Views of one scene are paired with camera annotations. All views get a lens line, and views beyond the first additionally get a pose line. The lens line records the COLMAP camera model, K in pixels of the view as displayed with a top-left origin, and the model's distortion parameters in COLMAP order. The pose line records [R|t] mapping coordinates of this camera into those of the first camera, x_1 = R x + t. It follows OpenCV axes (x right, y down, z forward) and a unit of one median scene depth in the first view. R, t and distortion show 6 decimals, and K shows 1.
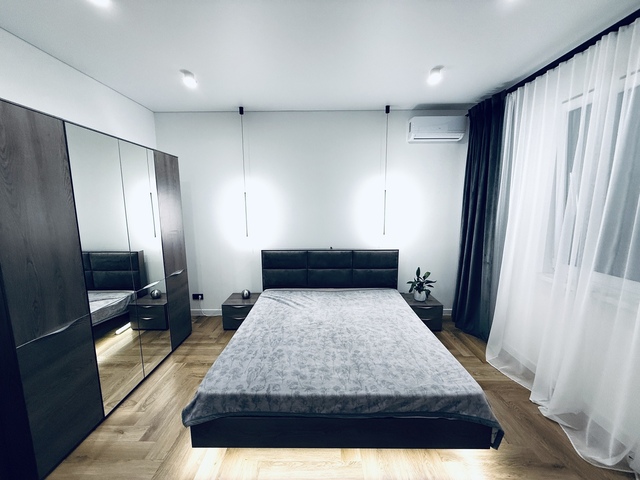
lens RADIAL K [[256.7, 0, 318.6], [0, 256.7, 239.9], [0, 0, 1]] dist [-0.000487, 0.000419]
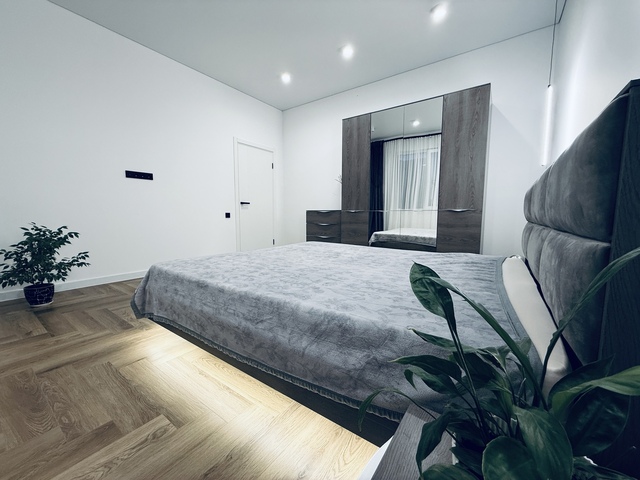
lens RADIAL K [[256.7, 0, 318.6], [0, 256.7, 239.9], [0, 0, 1]] dist [-0.000487, 0.000419]
pose [[-0.575844, 0.077103, -0.813915, 0.669201], [-0.115843, 0.977803, 0.174587, 0.148992], [0.809310, 0.194822, -0.554131, 1.284642]]
